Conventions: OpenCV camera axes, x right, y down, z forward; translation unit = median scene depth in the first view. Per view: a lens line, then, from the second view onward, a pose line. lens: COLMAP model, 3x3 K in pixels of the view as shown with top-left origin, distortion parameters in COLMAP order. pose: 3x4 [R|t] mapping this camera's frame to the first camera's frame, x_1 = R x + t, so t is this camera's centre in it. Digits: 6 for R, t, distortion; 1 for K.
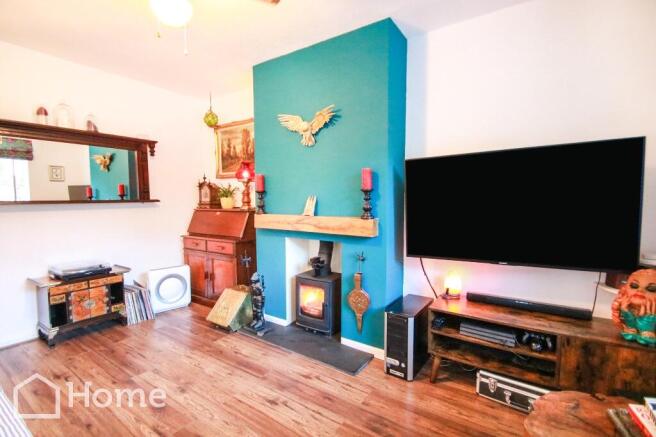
lens RADIAL K [[315.8, 0, 327.8], [0, 315.8, 218.5], [0, 0, 1]] dist [-0.005343, -0.004579]
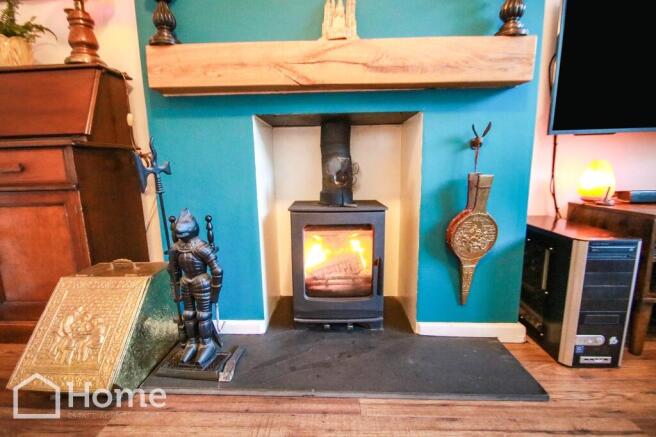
lens RADIAL K [[315.8, 0, 327.8], [0, 315.8, 218.1], [0, 0, 1]] dist [-0.005343, -0.004579]
pose [[0.847742, -0.101815, 0.520545, -0.276690], [0.054041, 0.992876, 0.106190, 0.153392], [-0.527649, -0.061891, 0.847205, 0.631751]]
